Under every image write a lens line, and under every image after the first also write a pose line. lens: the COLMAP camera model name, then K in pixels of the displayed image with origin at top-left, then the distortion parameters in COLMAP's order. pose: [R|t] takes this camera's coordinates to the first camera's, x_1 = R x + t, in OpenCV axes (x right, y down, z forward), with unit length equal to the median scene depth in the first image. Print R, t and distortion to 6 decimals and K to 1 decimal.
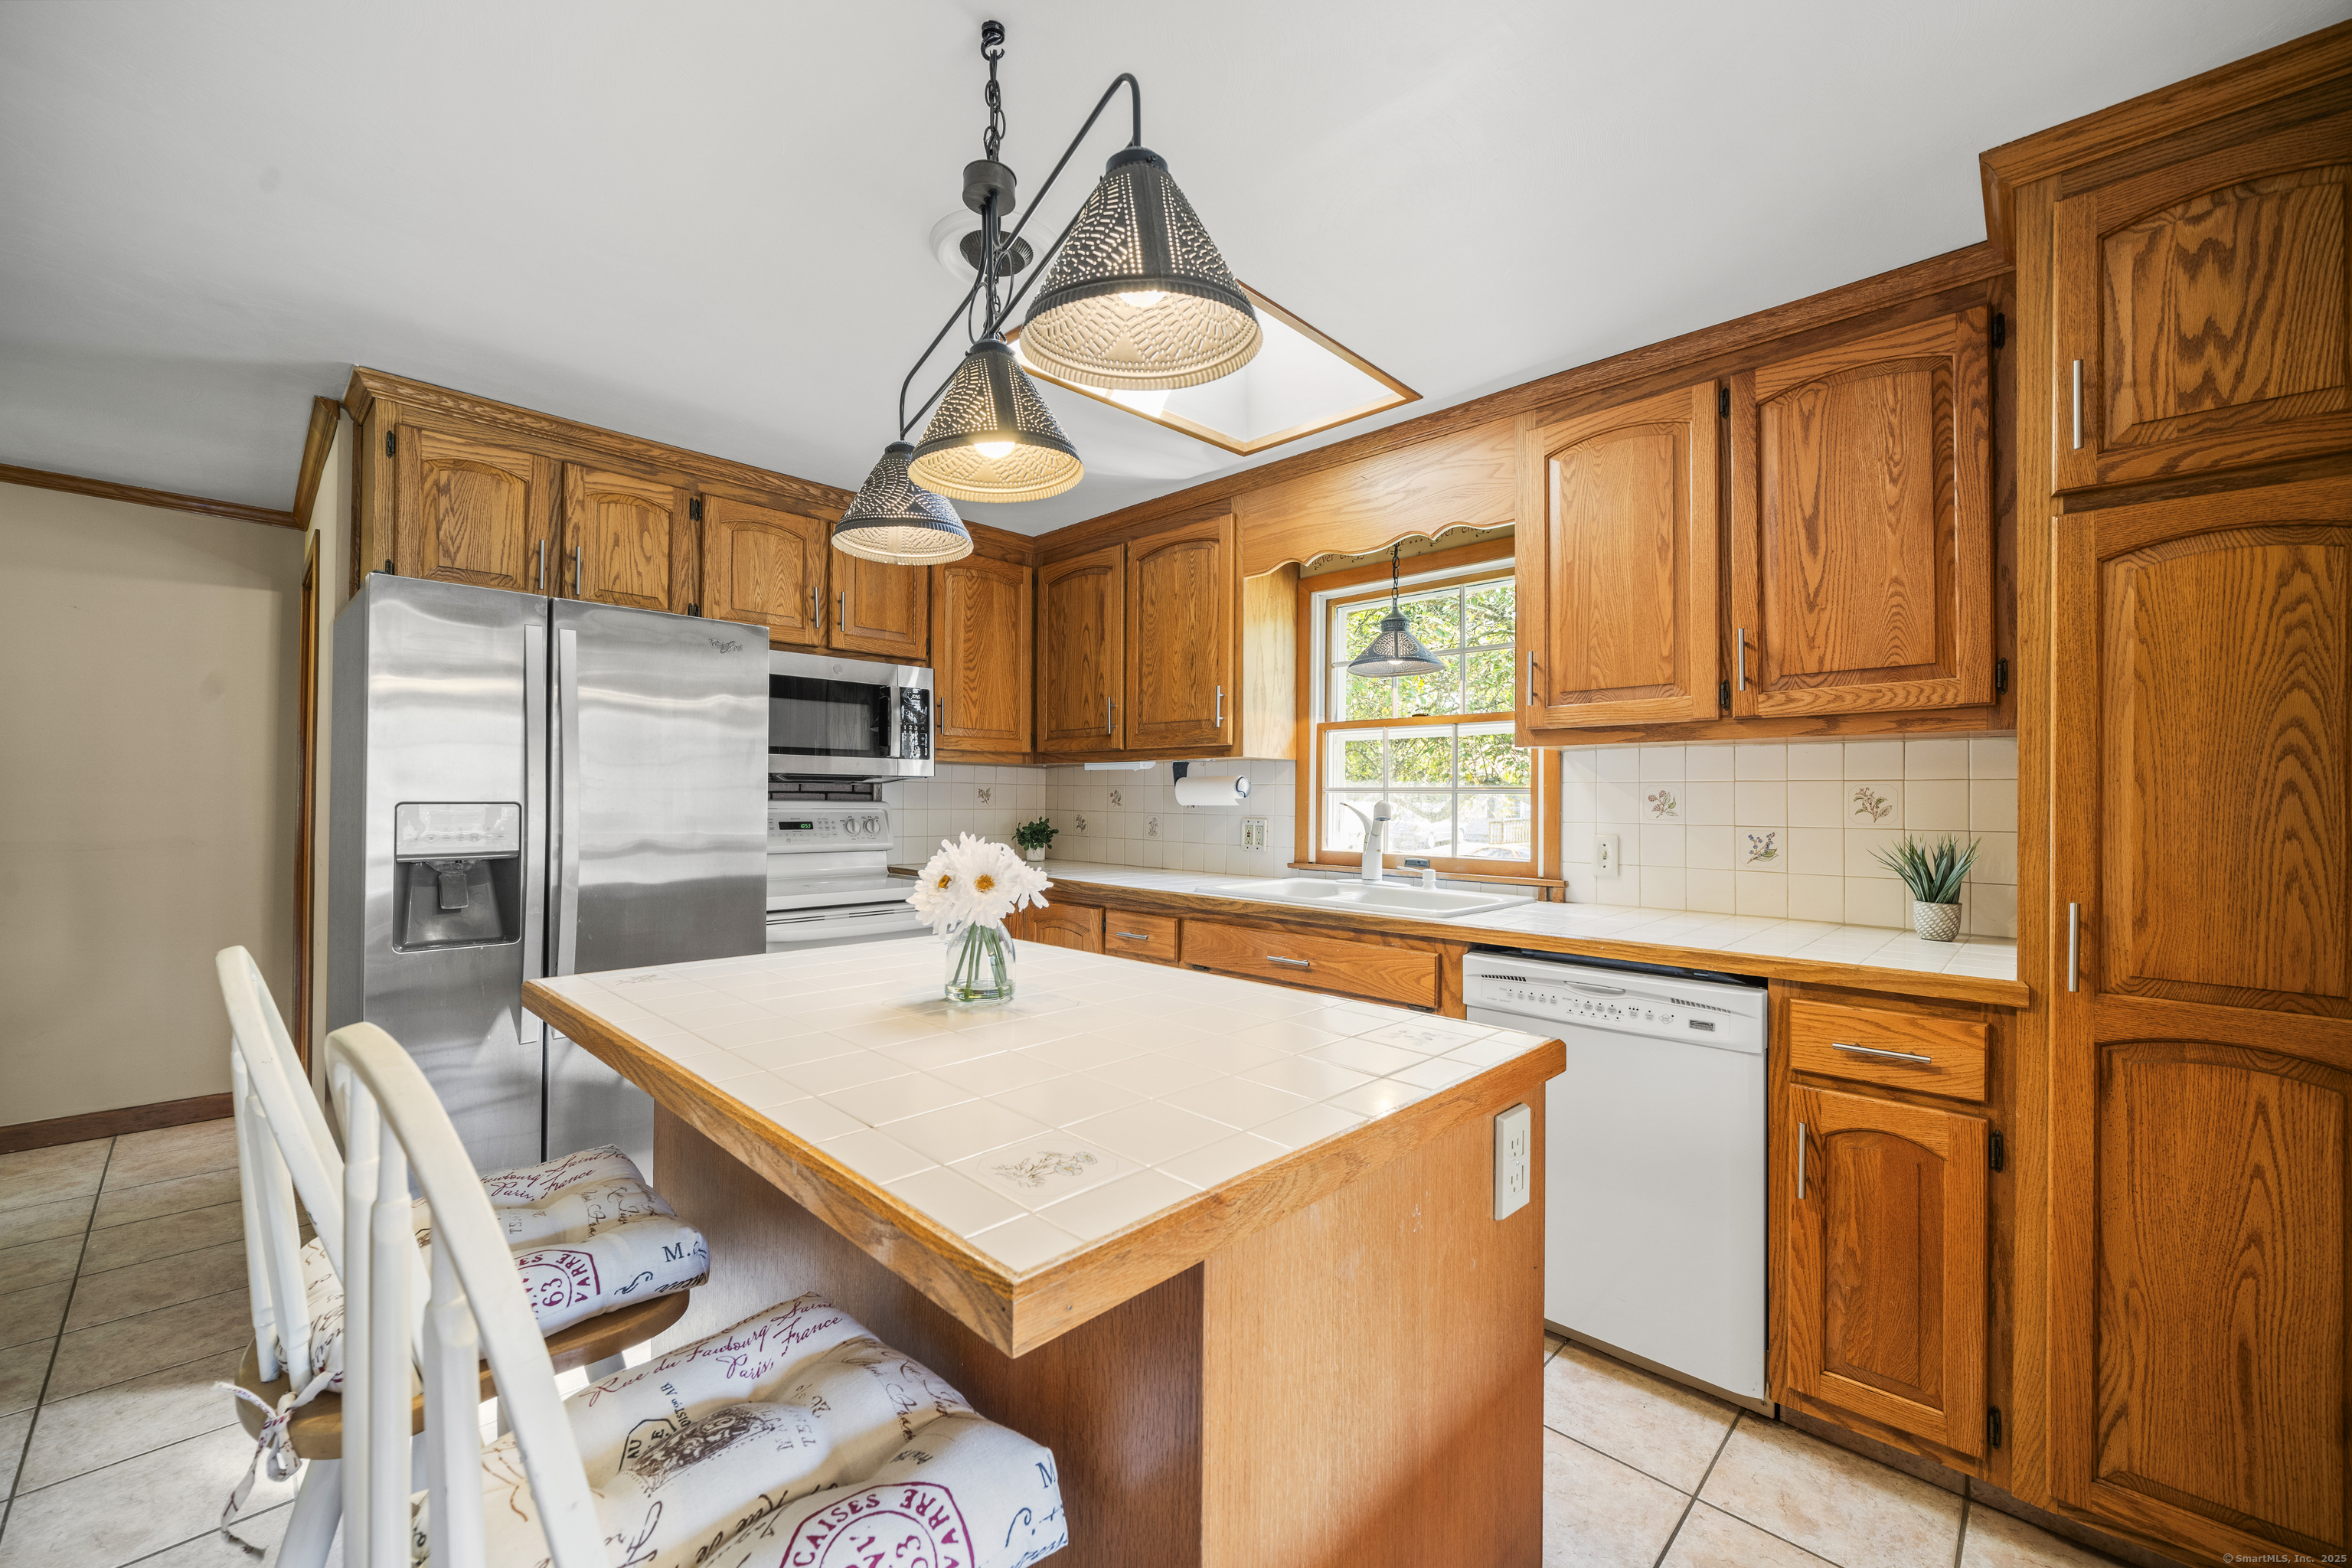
lens RADIAL K [[939.9, 0, 1184.2], [0, 939.9, 794.6], [0, 0, 1]] dist [-0.000542, -0.000113]
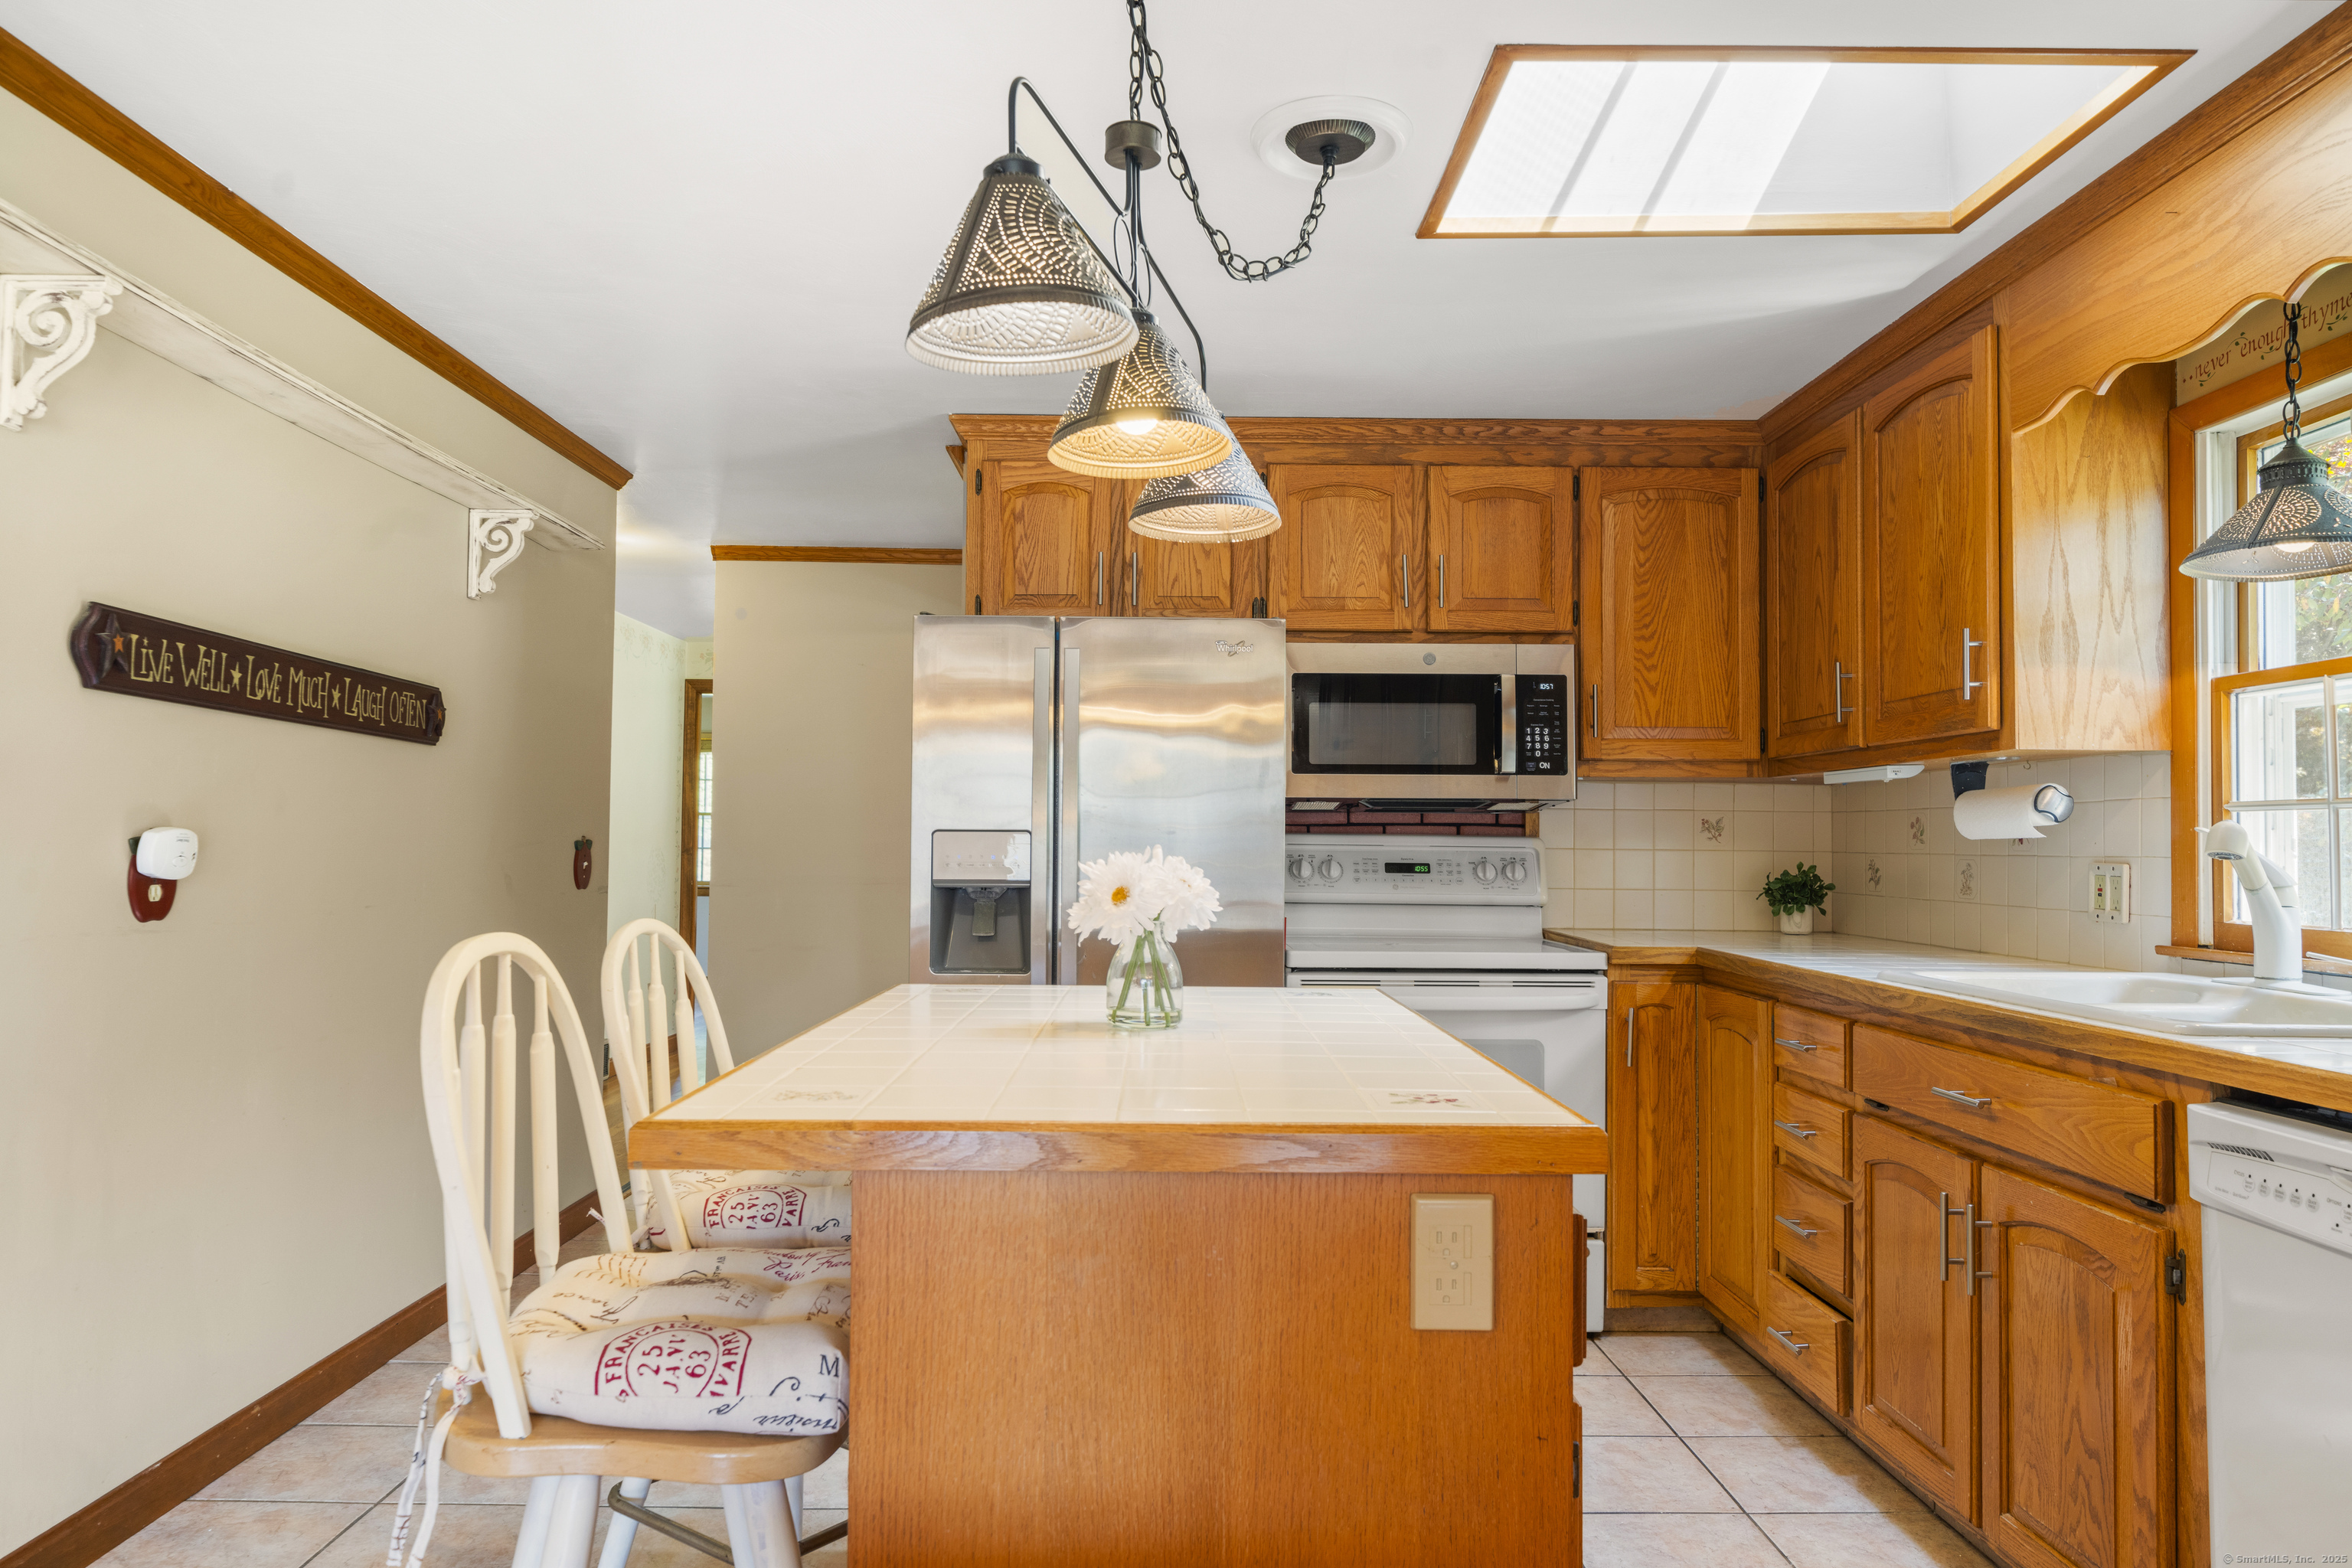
lens RADIAL K [[1549.9, 0, 1172.8], [0, 1549.9, 820.0], [0, 0, 1]] dist [-0.004960, 0.000283]
pose [[0.695600, -0.015439, -0.718263, 0.399334], [0.000694, 0.999783, -0.020818, 0.022414], [0.718429, 0.013982, 0.695460, -0.009448]]
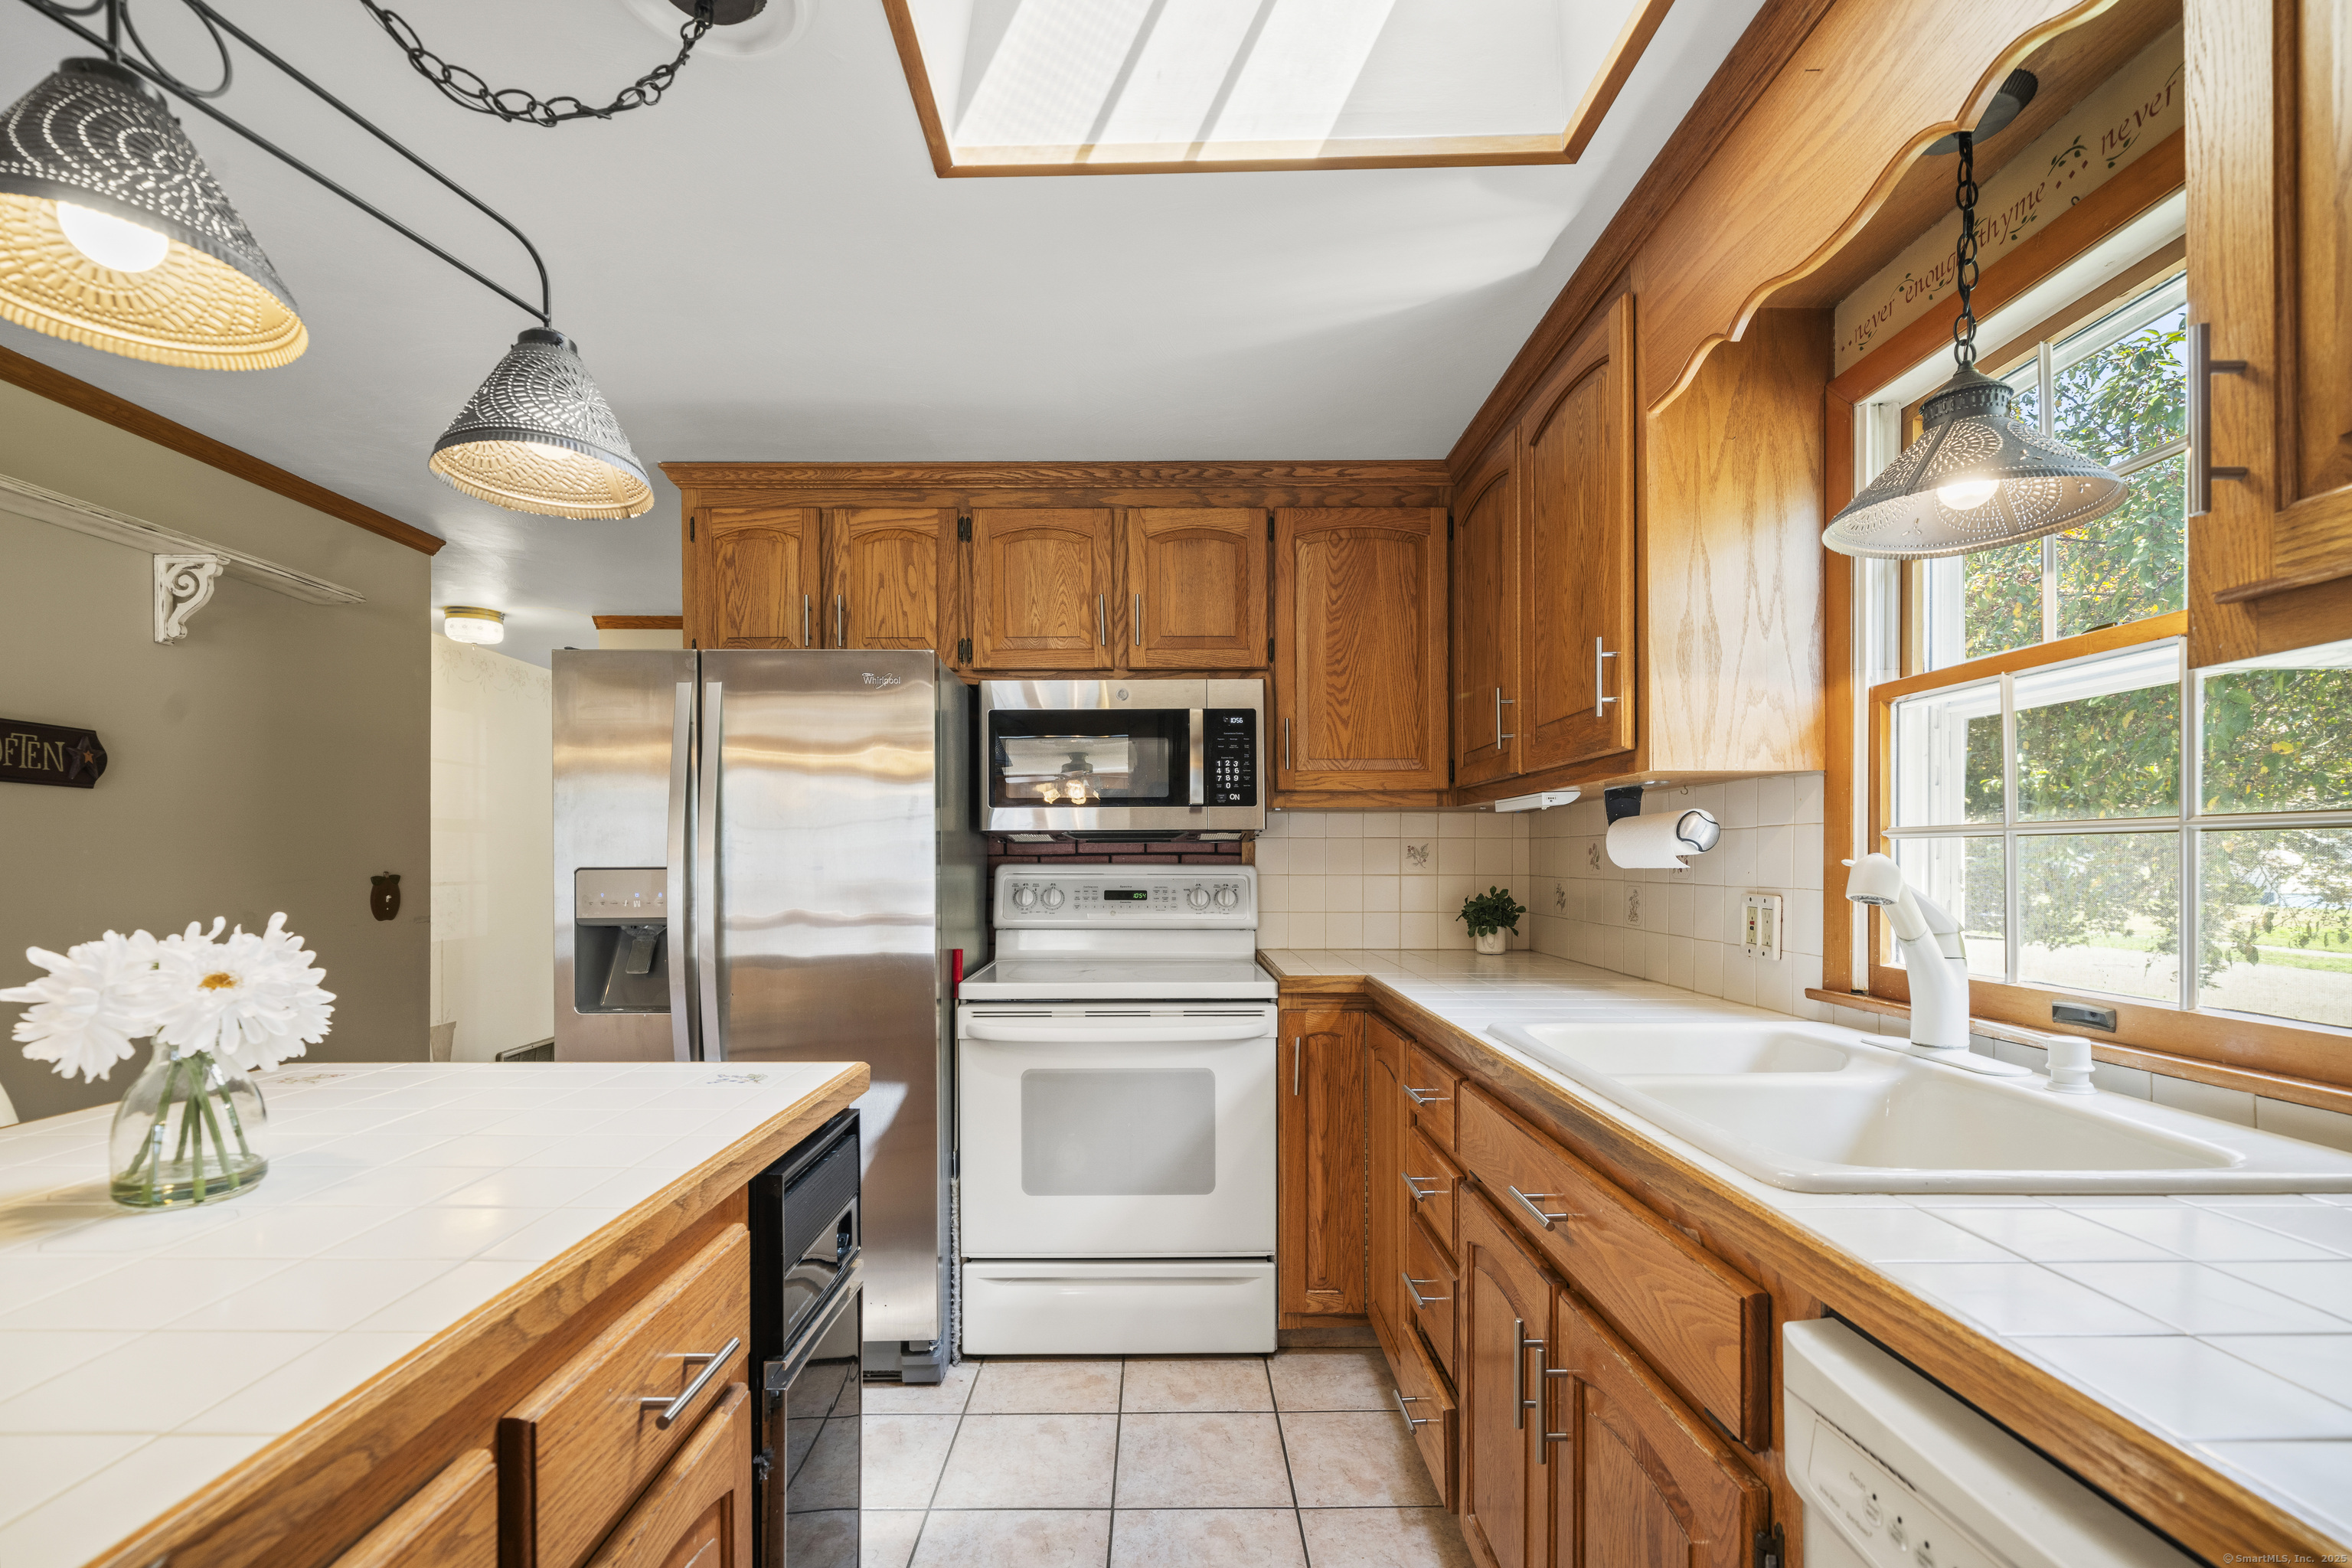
lens RADIAL K [[1061.2, 0, 1185.6], [0, 1061.2, 875.0], [0, 0, 1]] dist [-0.005499, 0.001183]
pose [[0.691818, 0.000365, -0.722072, 0.317995], [0.010853, 0.999882, 0.010904, 0.006913], [0.721991, -0.015380, 0.691732, 0.452867]]
